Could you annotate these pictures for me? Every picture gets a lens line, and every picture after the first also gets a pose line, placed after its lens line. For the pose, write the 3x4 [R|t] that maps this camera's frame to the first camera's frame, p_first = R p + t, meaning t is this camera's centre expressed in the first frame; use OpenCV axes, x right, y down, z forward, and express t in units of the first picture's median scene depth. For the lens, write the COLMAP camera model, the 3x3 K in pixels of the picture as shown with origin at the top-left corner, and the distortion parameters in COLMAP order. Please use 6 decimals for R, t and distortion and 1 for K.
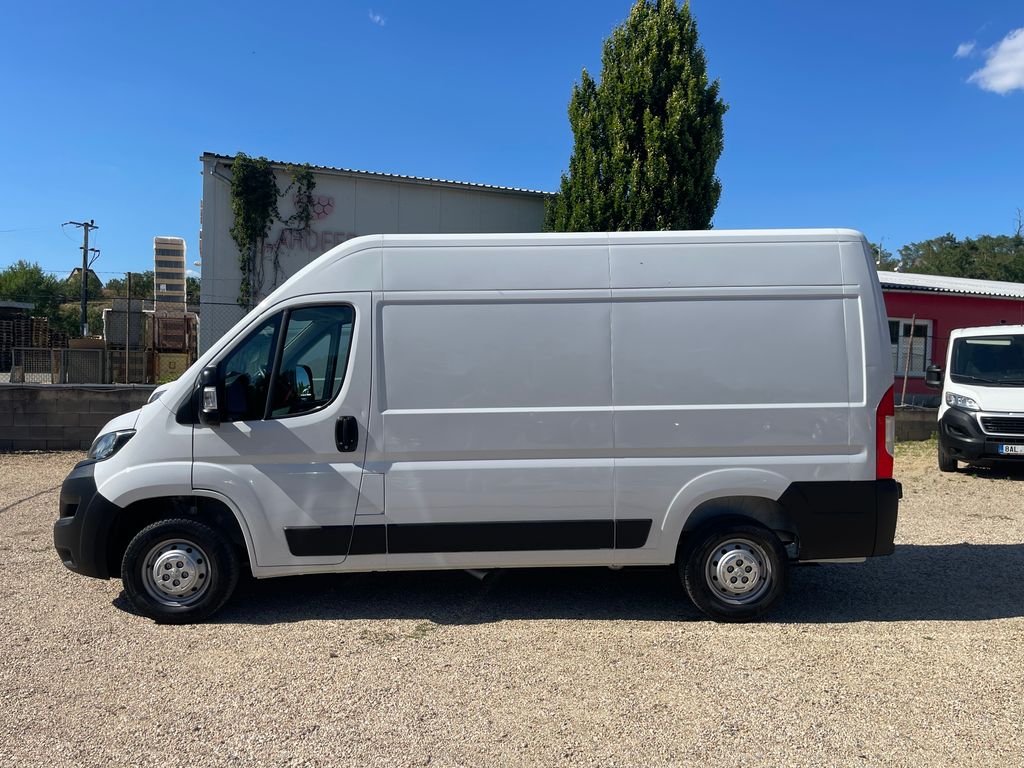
lens RADIAL K [[797.4, 0, 511.8], [0, 797.4, 381.8], [0, 0, 1]] dist [0.040919, 0.002618]
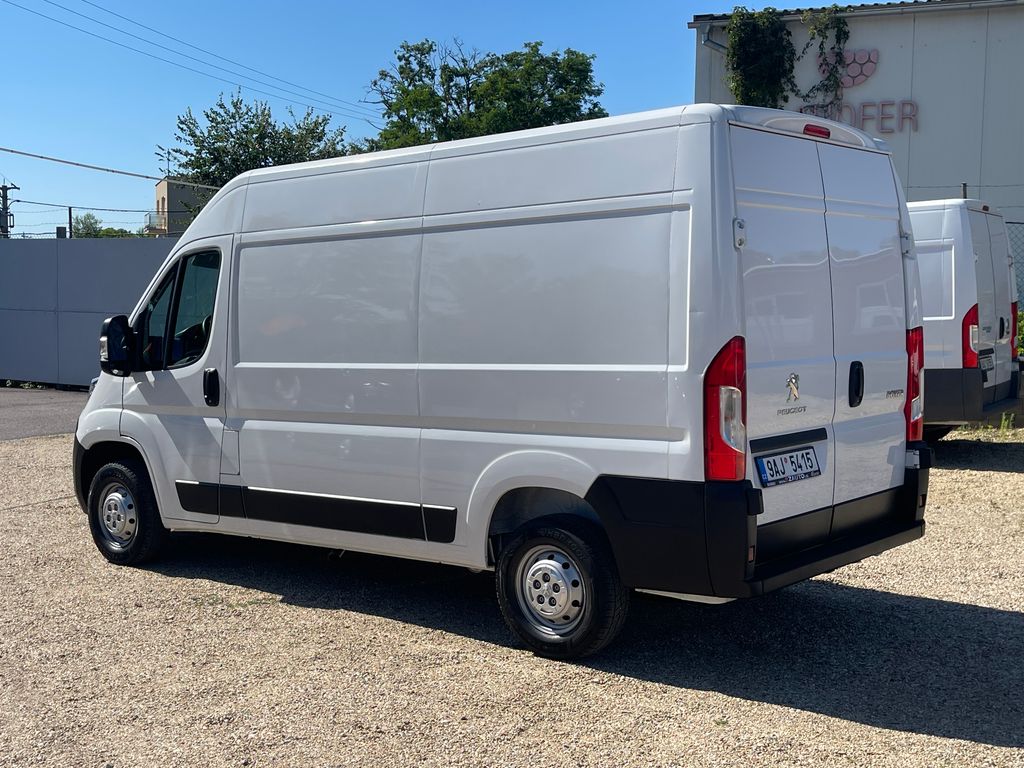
lens RADIAL K [[1252.8, 0, 511.9], [0, 1252.8, 385.8], [0, 0, 1]] dist [0.023209, 0.000000]
pose [[0.760374, 0.031313, -0.648730, 1.010009], [-0.003808, 0.999035, 0.043758, -0.002522], [0.649474, -0.030803, 0.759760, 0.102797]]
